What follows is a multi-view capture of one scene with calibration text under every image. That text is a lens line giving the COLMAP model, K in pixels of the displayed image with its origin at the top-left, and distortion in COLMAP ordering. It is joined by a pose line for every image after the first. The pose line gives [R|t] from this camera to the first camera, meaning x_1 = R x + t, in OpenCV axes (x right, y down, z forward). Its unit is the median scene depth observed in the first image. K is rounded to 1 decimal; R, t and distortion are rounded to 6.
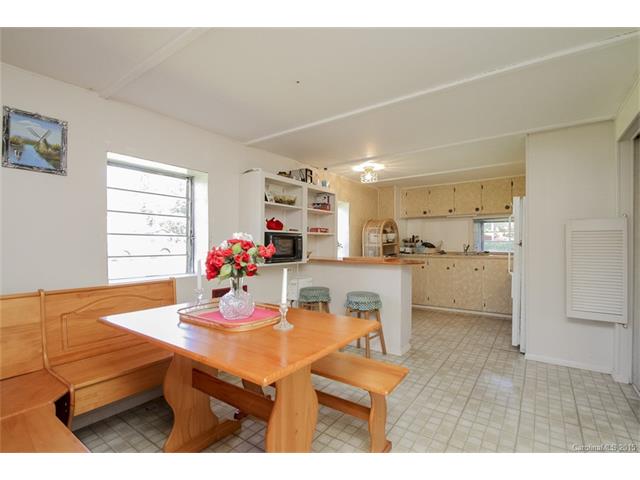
lens RADIAL K [[311.3, 0, 305.4], [0, 311.3, 243.1], [0, 0, 1]] dist [0.000037, -0.000383]
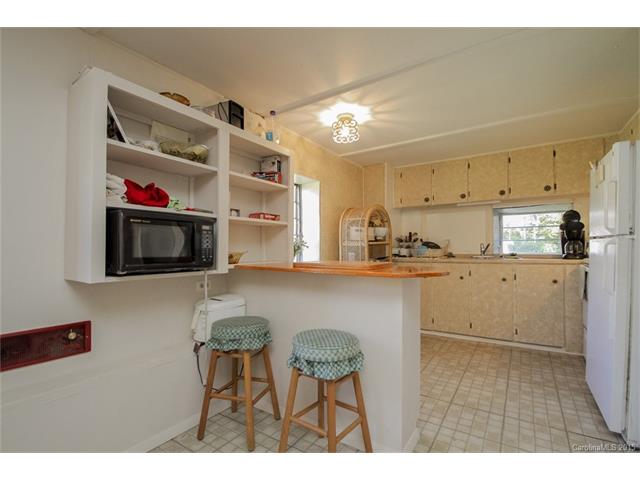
lens RADIAL K [[301.6, 0, 325.7], [0, 301.6, 248.6], [0, 0, 1]] dist [0.013422, -0.017261]
pose [[0.995705, -0.000847, 0.092581, 0.096685], [0.000889, 1.000000, -0.000413, 0.016694], [-0.092581, 0.000494, 0.995705, 0.364441]]
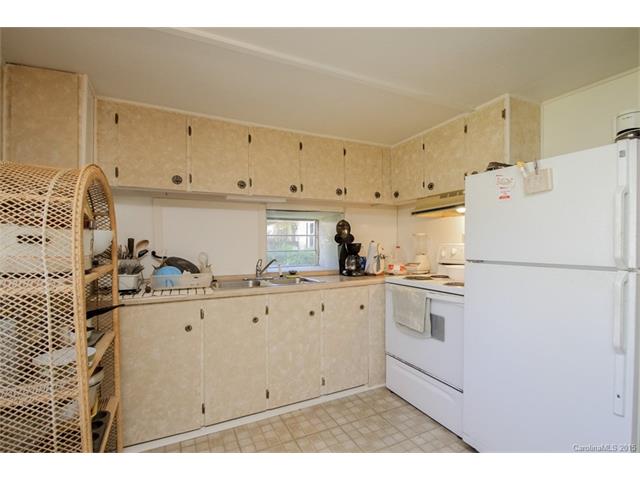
lens RADIAL K [[301.6, 0, 325.7], [0, 301.6, 248.6], [0, 0, 1]] dist [0.013422, -0.017261]
pose [[0.415129, -0.007974, 0.909728, 0.134689], [0.010361, 0.999938, 0.004037, -0.014445], [-0.909704, 0.007750, 0.415186, 0.756666]]
